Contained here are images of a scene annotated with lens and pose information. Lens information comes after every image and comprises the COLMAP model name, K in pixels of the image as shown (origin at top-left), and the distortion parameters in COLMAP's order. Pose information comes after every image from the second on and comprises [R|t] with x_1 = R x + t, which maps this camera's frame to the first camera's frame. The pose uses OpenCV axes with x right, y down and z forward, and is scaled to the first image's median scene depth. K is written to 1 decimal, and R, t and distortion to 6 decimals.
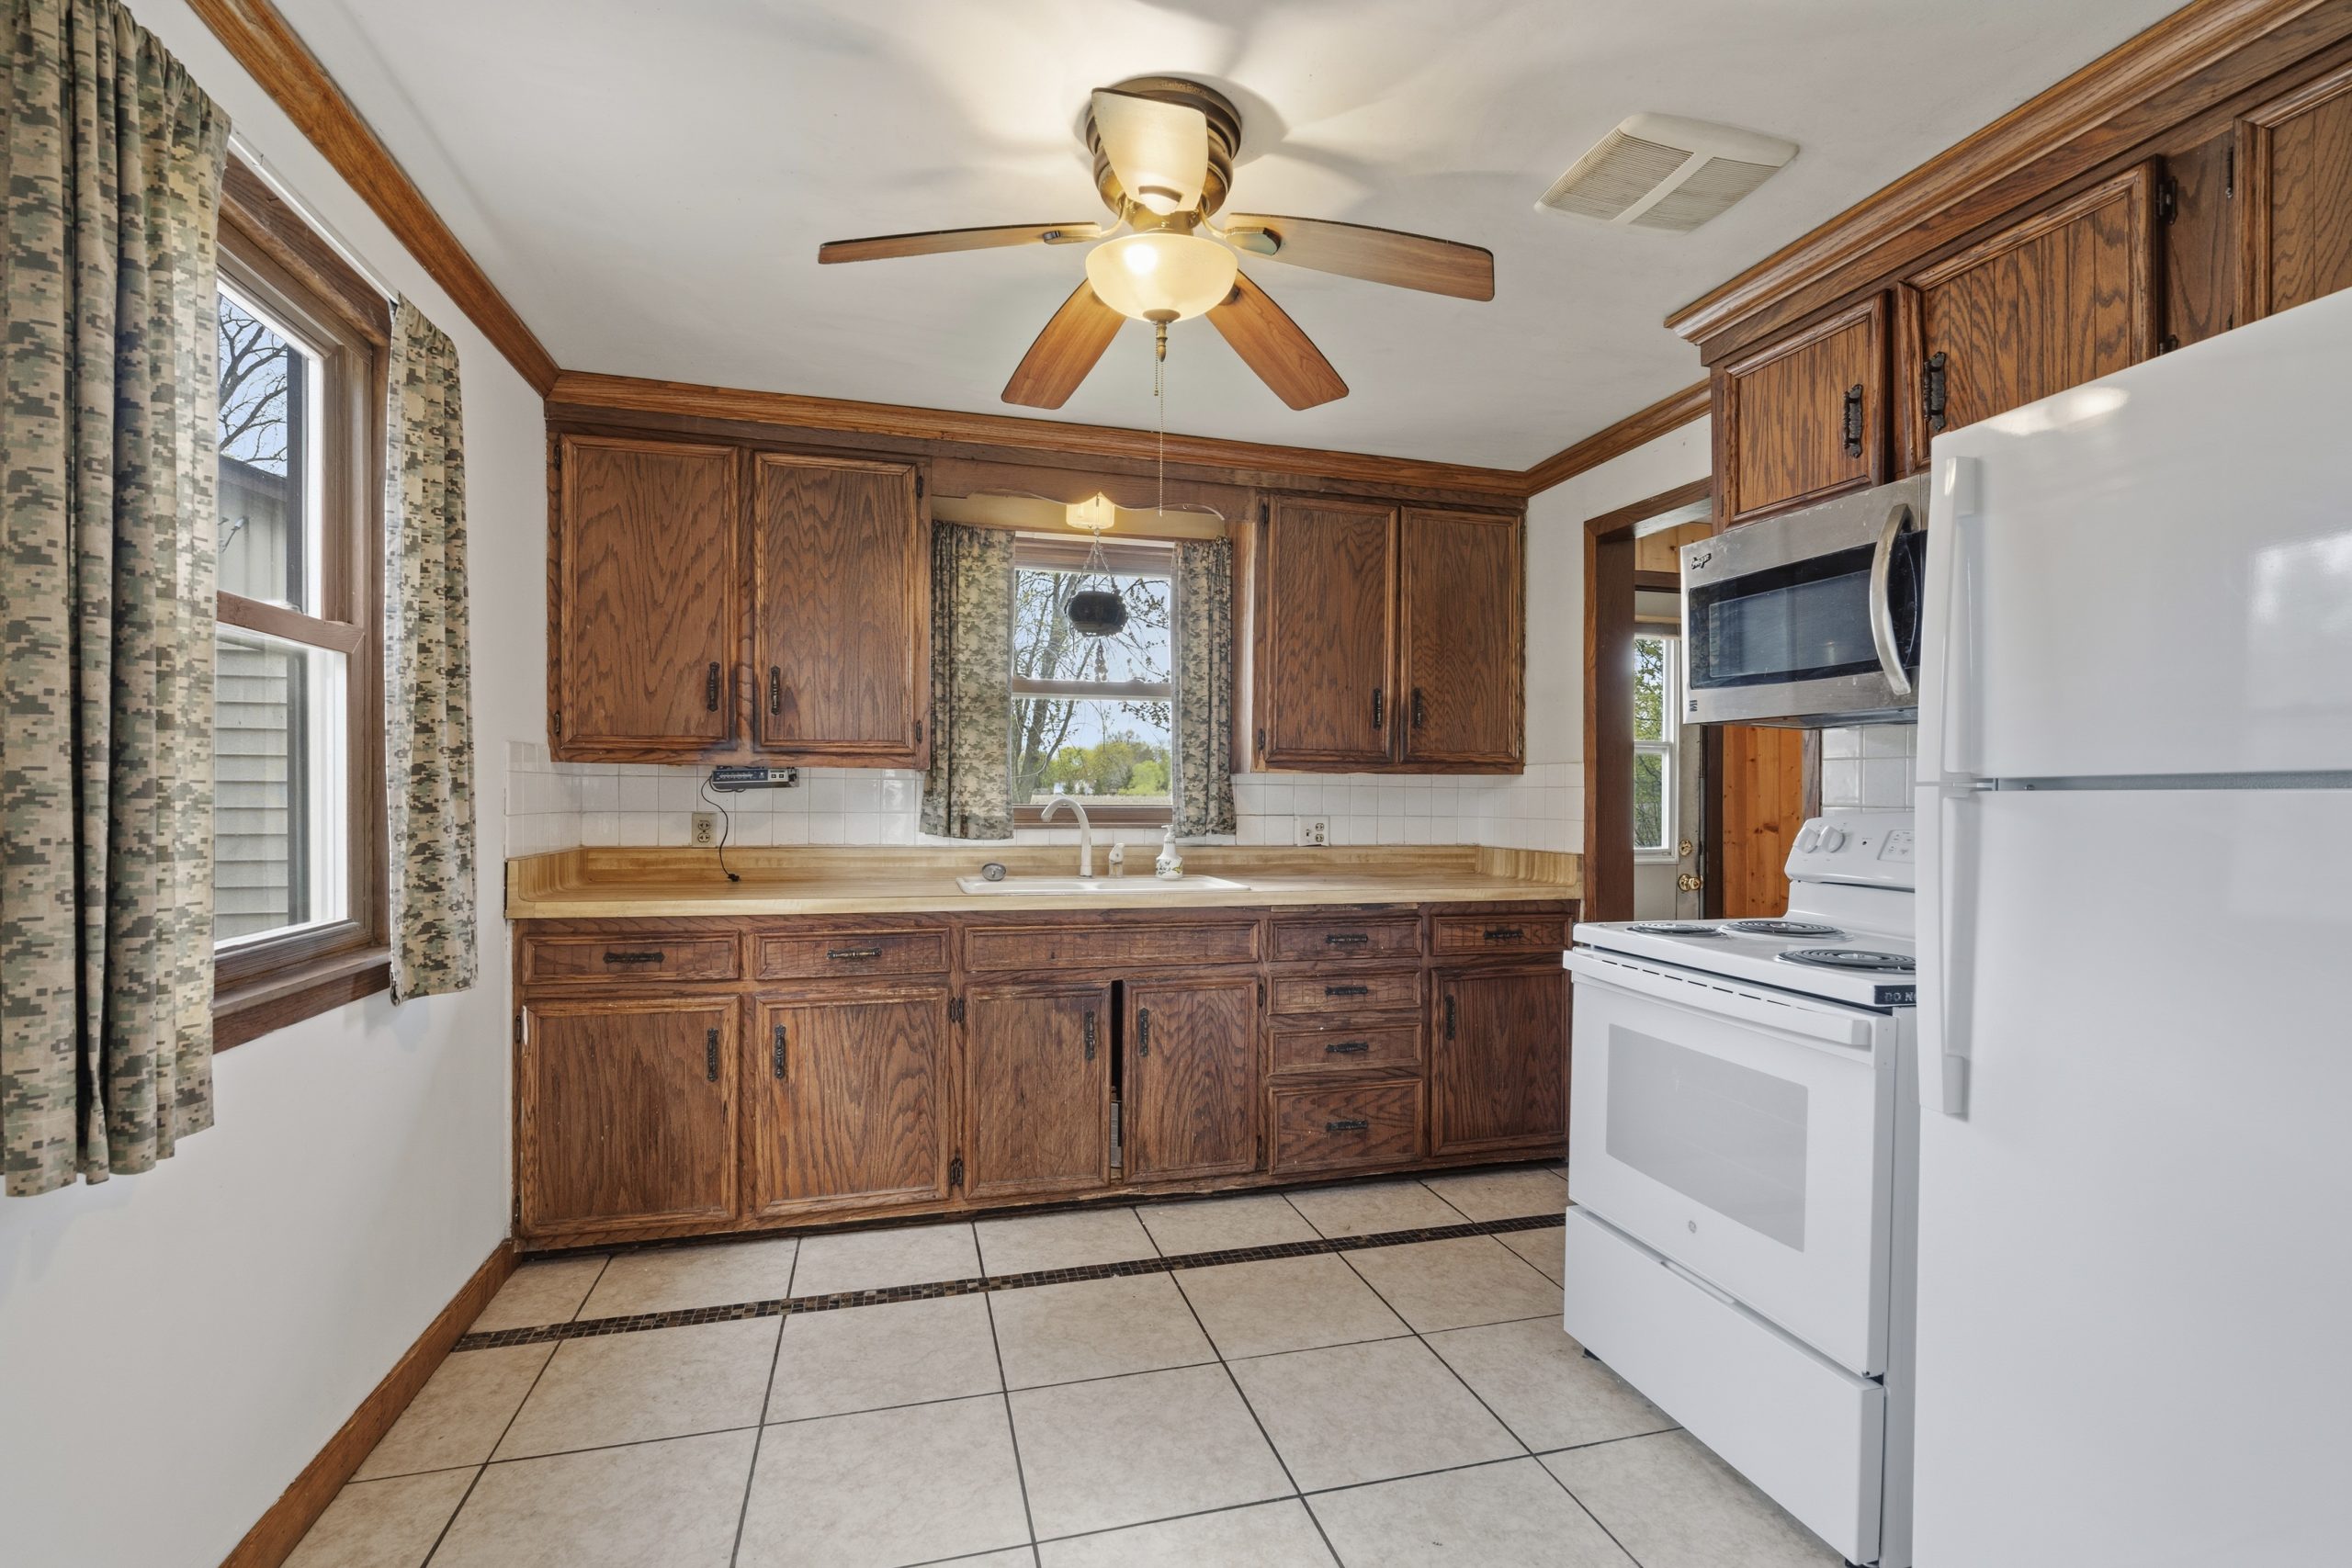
lens RADIAL K [[1085.2, 0, 1158.0], [0, 1085.2, 801.0], [0, 0, 1]] dist [-0.006622, 0.000055]
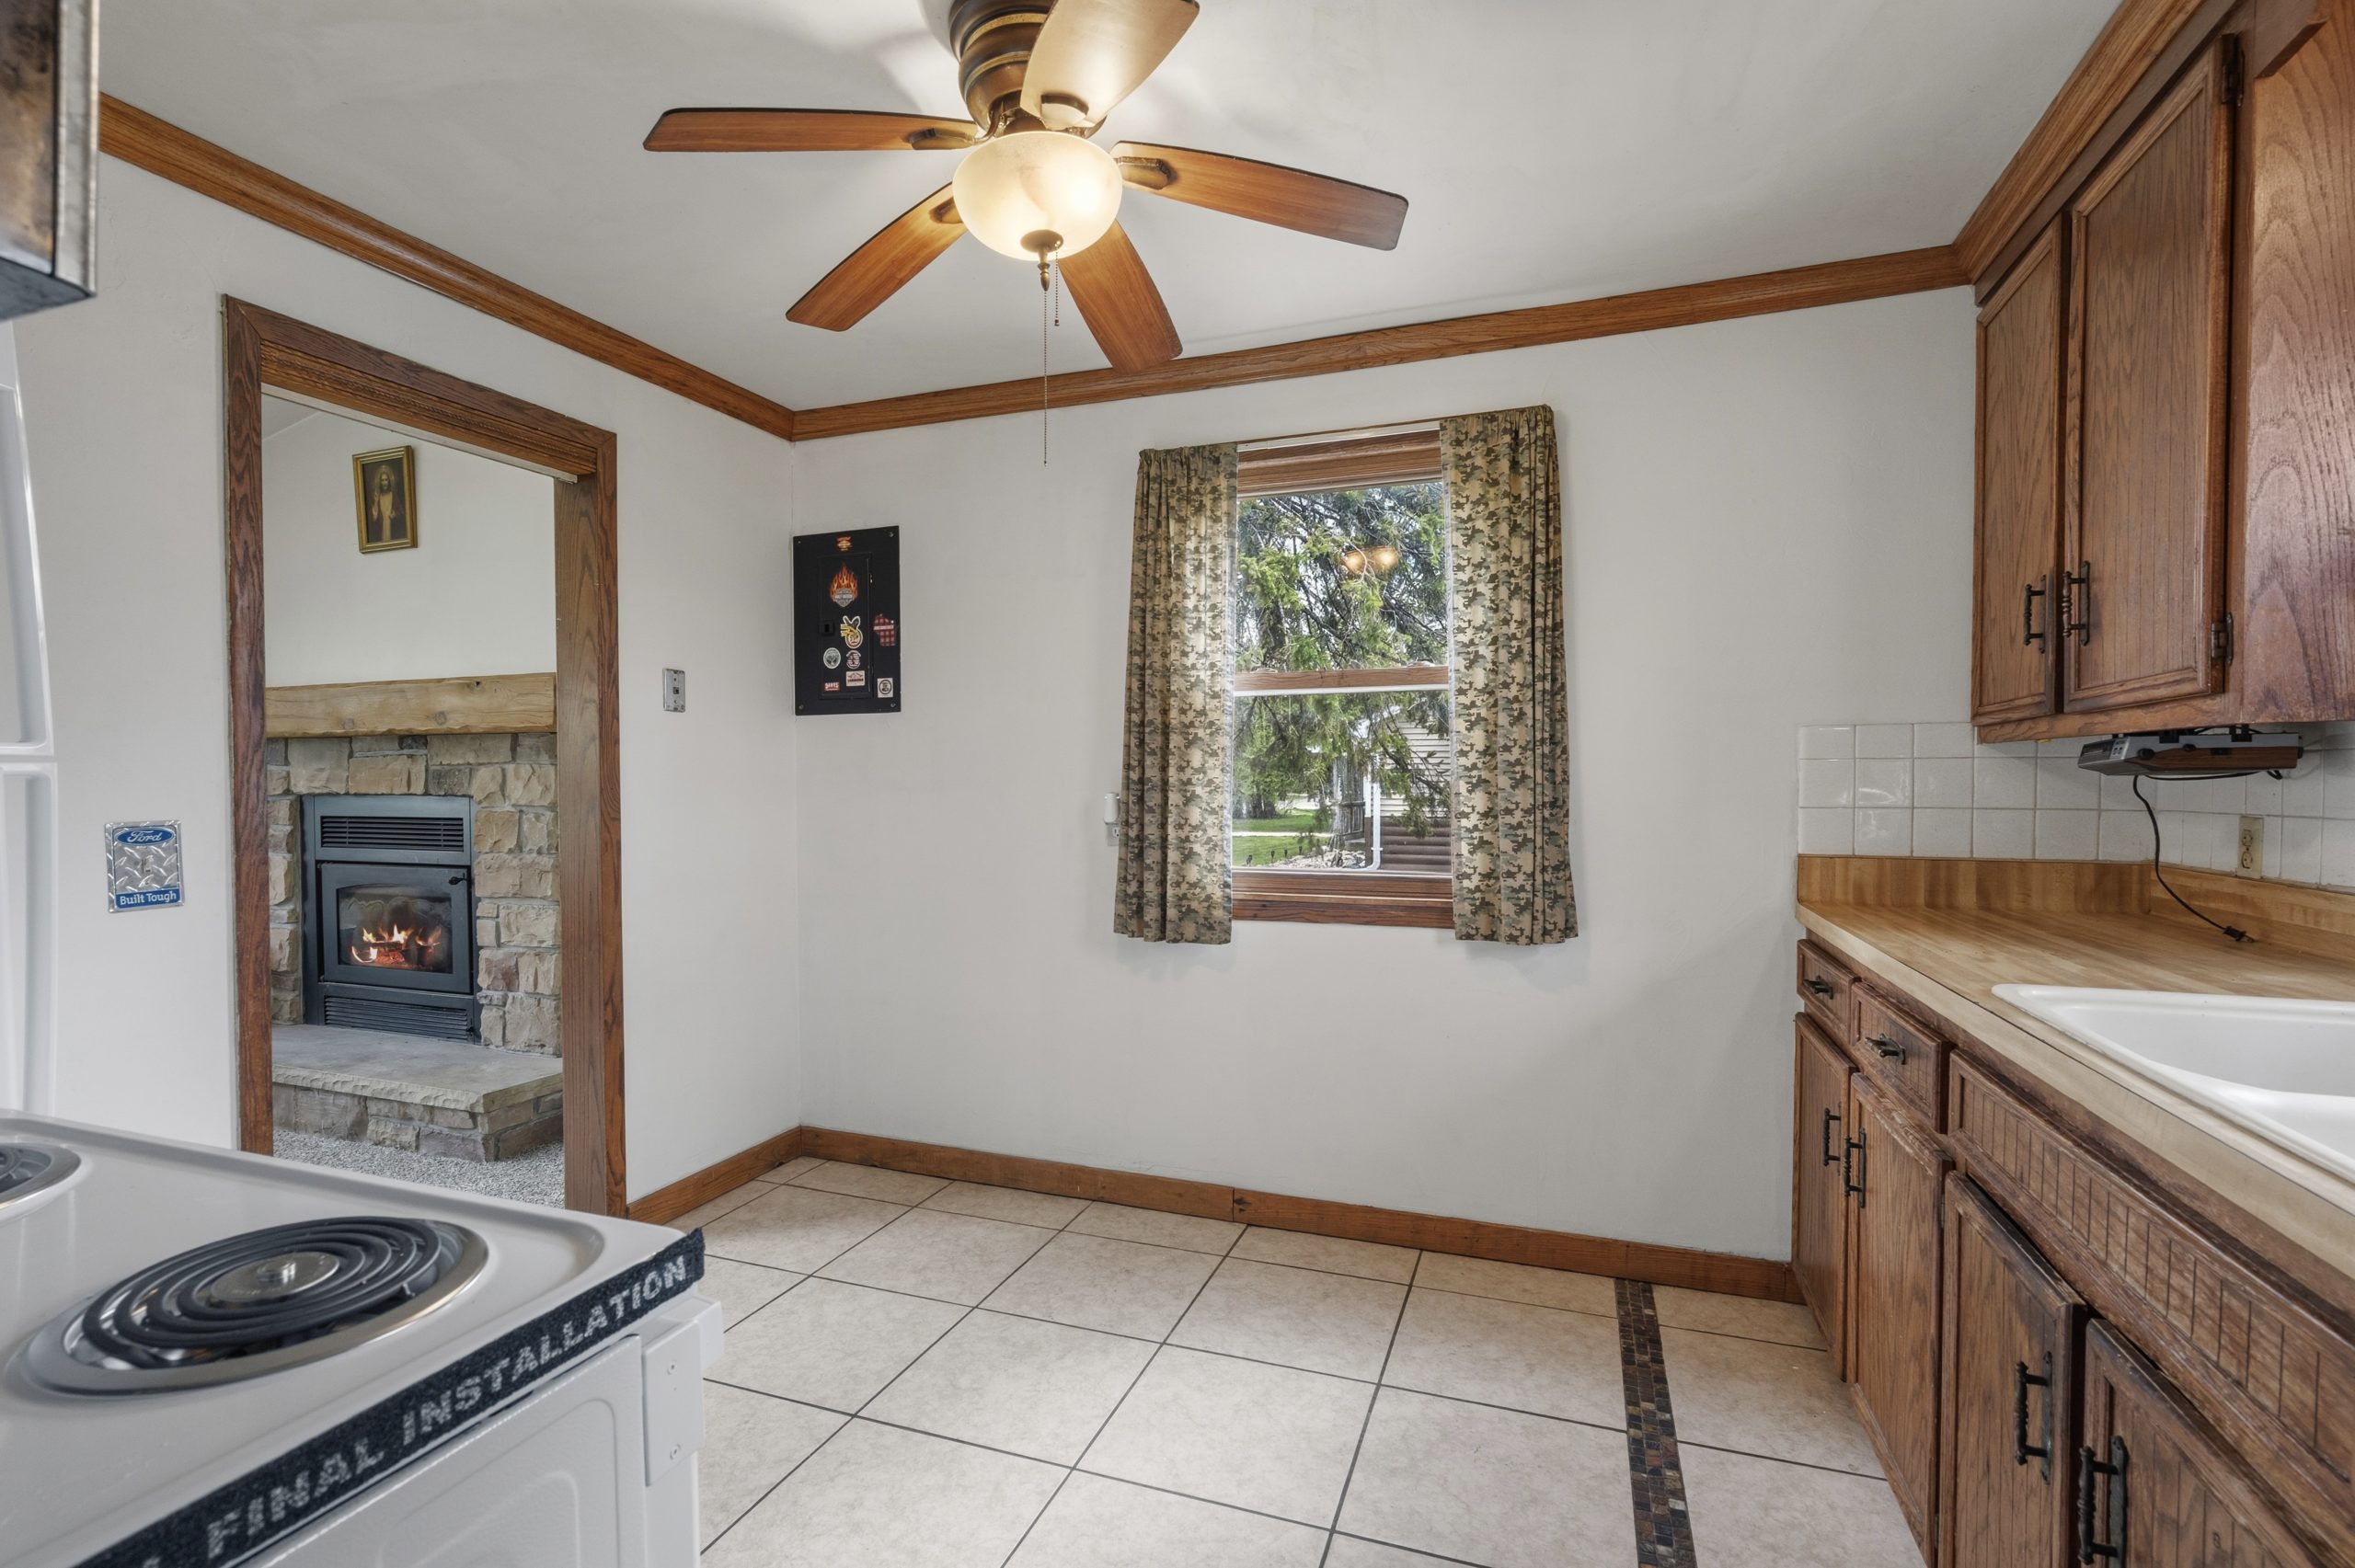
lens RADIAL K [[1086.5, 0, 1159.5], [0, 1086.5, 801.0], [0, 0, 1]] dist [-0.006622, 0.000055]
pose [[-0.572305, 0.008595, -0.819996, 0.498064], [-0.006751, 0.999862, 0.015193, -0.003448], [0.820013, 0.014231, -0.572168, 1.142482]]
